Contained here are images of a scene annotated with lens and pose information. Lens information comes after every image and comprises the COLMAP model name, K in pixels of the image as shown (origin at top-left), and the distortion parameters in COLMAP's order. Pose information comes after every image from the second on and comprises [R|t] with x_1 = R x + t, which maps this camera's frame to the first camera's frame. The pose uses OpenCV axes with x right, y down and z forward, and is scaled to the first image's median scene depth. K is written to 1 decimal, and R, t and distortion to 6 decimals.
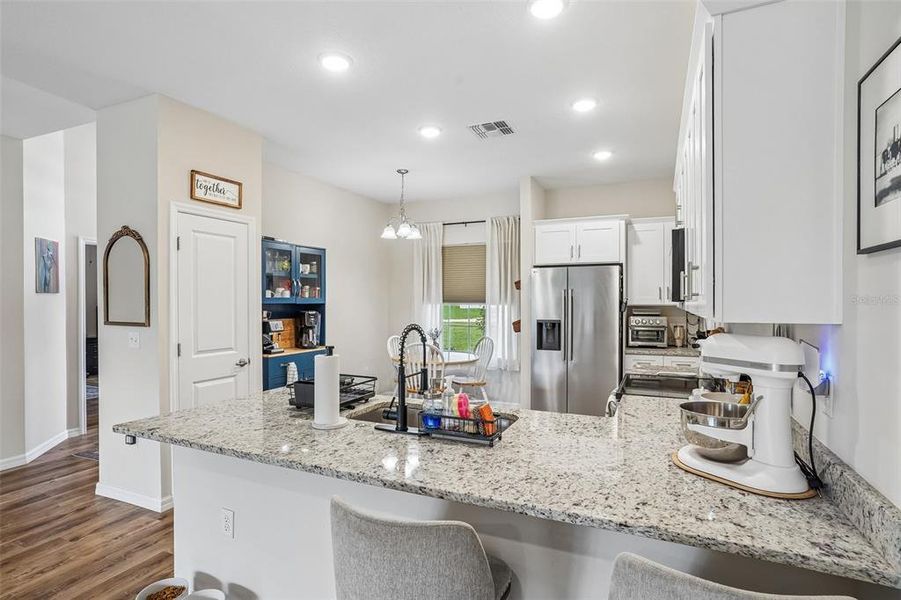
lens RADIAL K [[467.9, 0, 453.5], [0, 467.9, 302.3], [0, 0, 1]] dist [-0.072334, 0.041529]
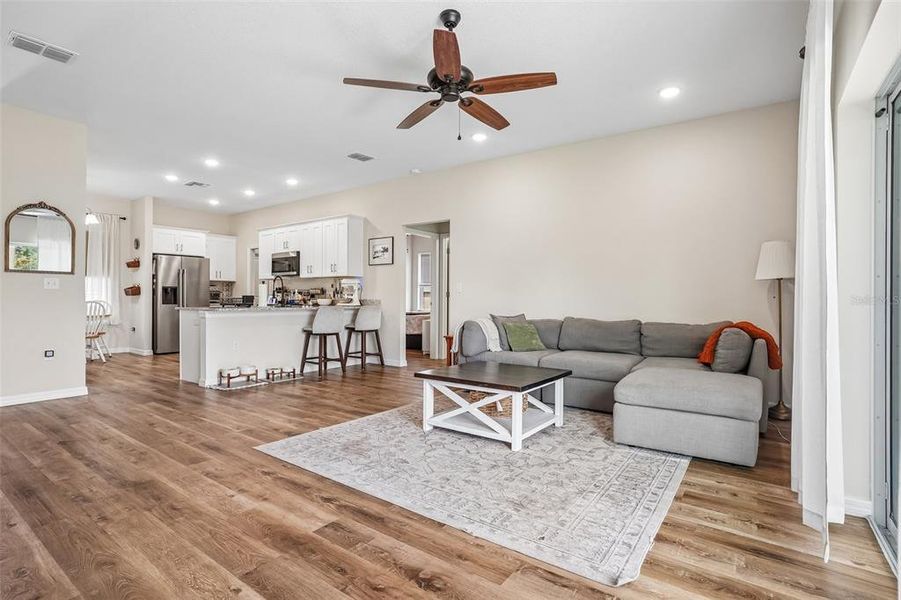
lens RADIAL K [[442.8, 0, 450.2], [0, 442.8, 298.5], [0, 0, 1]] dist [-0.063757, 0.033845]
pose [[0.208326, 0.001376, 0.978058, -1.122859], [0.000660, 0.999999, -0.001547, 0.084696], [-0.978059, 0.000968, 0.208325, -0.324626]]
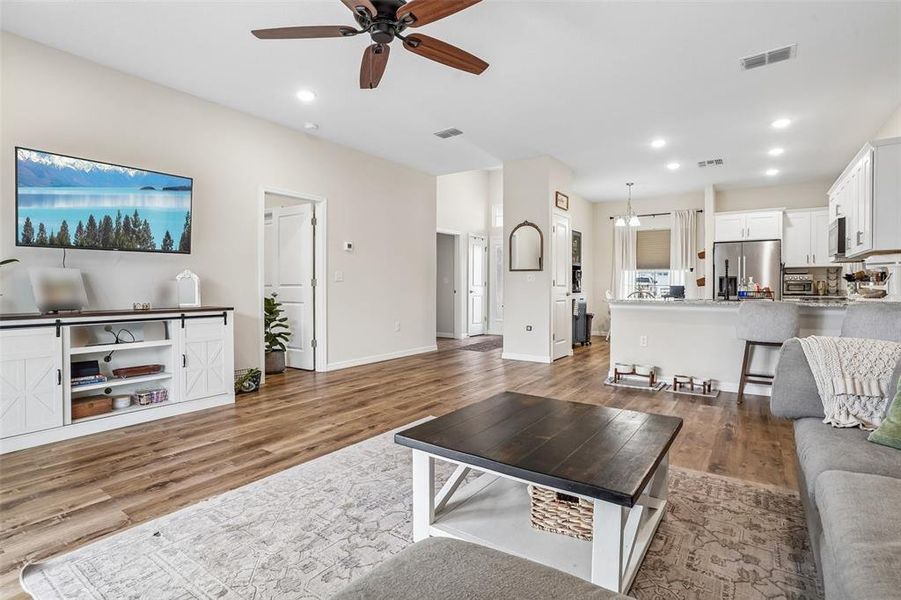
lens RADIAL K [[448.3, 0, 447.4], [0, 448.3, 292.9], [0, 0, 1]] dist [-0.065198, 0.037381]
pose [[0.980990, 0.005393, -0.193984, -0.434598], [-0.003657, 0.999950, 0.009307, 0.083165], [0.194024, -0.008420, 0.980961, -0.632455]]
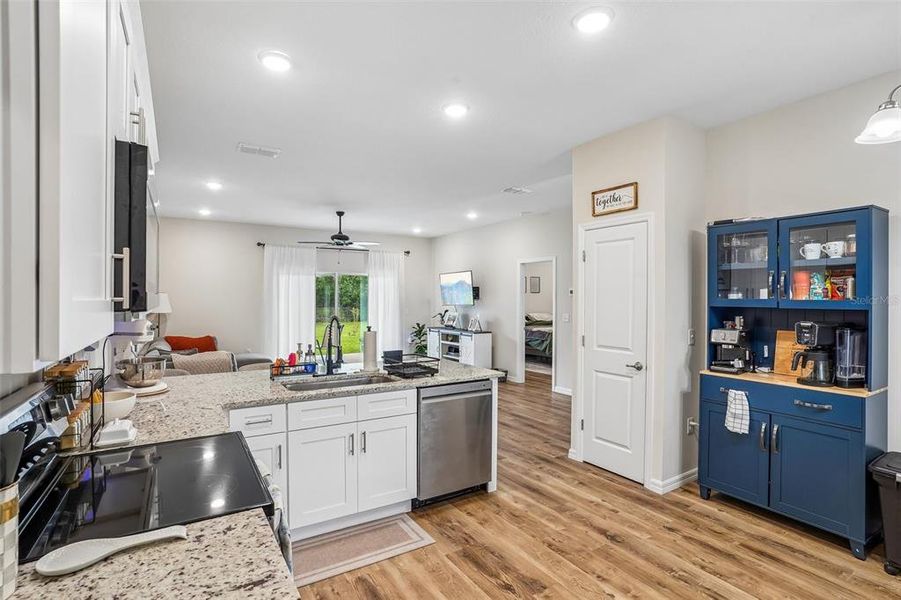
lens RADIAL K [[442.8, 0, 450.2], [0, 442.8, 298.5], [0, 0, 1]] dist [-0.063757, 0.033845]
pose [[-0.561135, 0.001222, -0.827723, 0.387387], [-0.005760, 0.999969, 0.005381, -0.010177], [0.827704, 0.007787, -0.561111, 0.876603]]
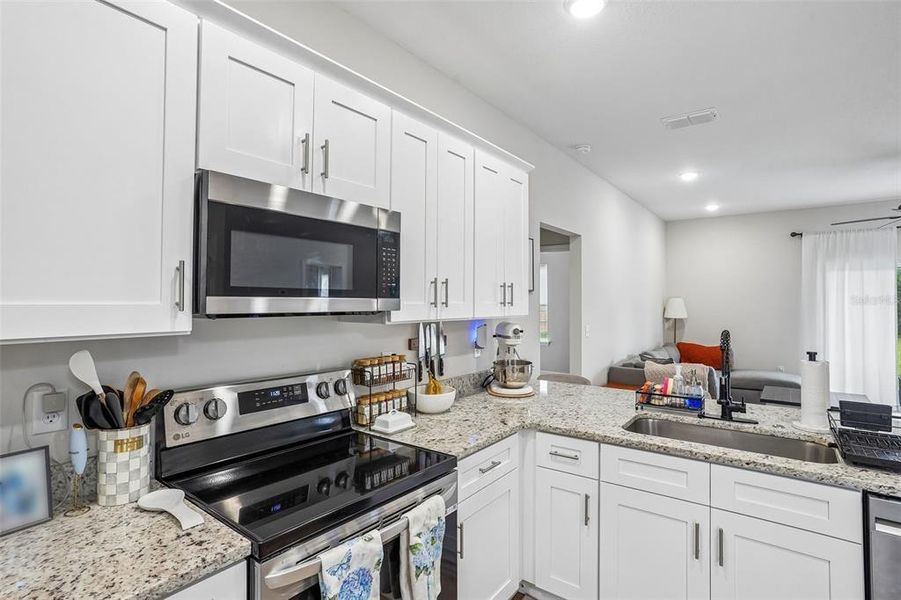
lens RADIAL K [[442.8, 0, 450.2], [0, 442.8, 298.5], [0, 0, 1]] dist [-0.063757, 0.033845]
pose [[-0.970951, 0.002221, 0.239267, 0.114605], [0.001298, 0.999991, -0.004016, -0.008854], [-0.239274, -0.003589, -0.970946, 0.837538]]
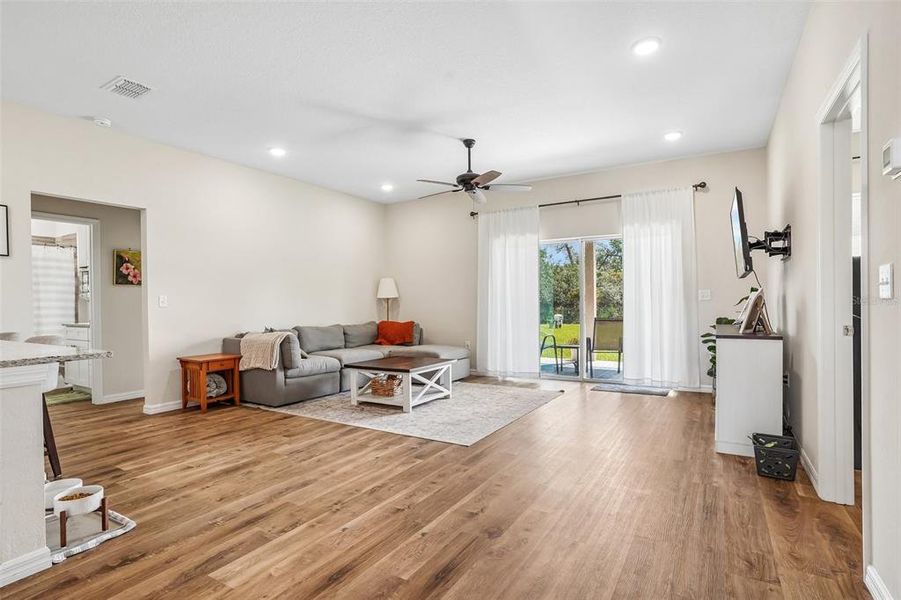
lens RADIAL K [[454.9, 0, 447.5], [0, 454.9, 304.0], [0, 0, 1]] dist [-0.064667, 0.035607]
pose [[-0.991010, 0.012947, 0.133158, -0.663264], [0.014123, 0.999869, 0.007897, 0.061419], [-0.133038, 0.009707, -0.991063, 0.755594]]
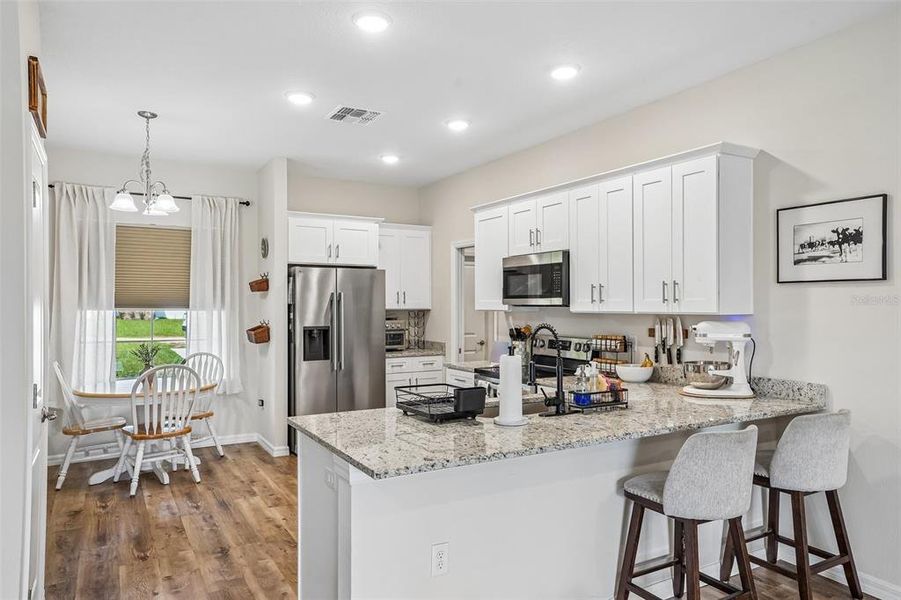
lens RADIAL K [[591.7, 0, 451.5], [0, 591.7, 302.9], [0, 0, 1]] dist [-0.045041, 0.104646]
pose [[0.584307, 0.002394, 0.811529, -0.559576], [0.004567, 0.999970, -0.006238, 0.001313], [-0.811520, 0.007352, 0.584278, 0.130227]]
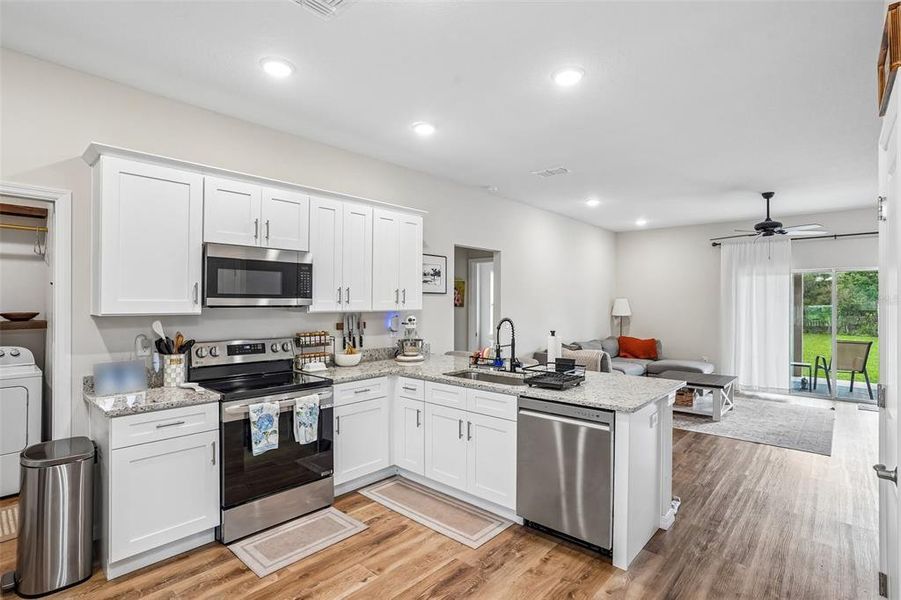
lens RADIAL K [[442.8, 0, 450.2], [0, 442.8, 298.5], [0, 0, 1]] dist [-0.063757, 0.033845]
pose [[-0.949629, 0.000020, 0.313376, -0.165915], [-0.001016, 0.999995, -0.003142, -0.008915], [-0.313374, -0.003302, -0.949624, 1.068075]]
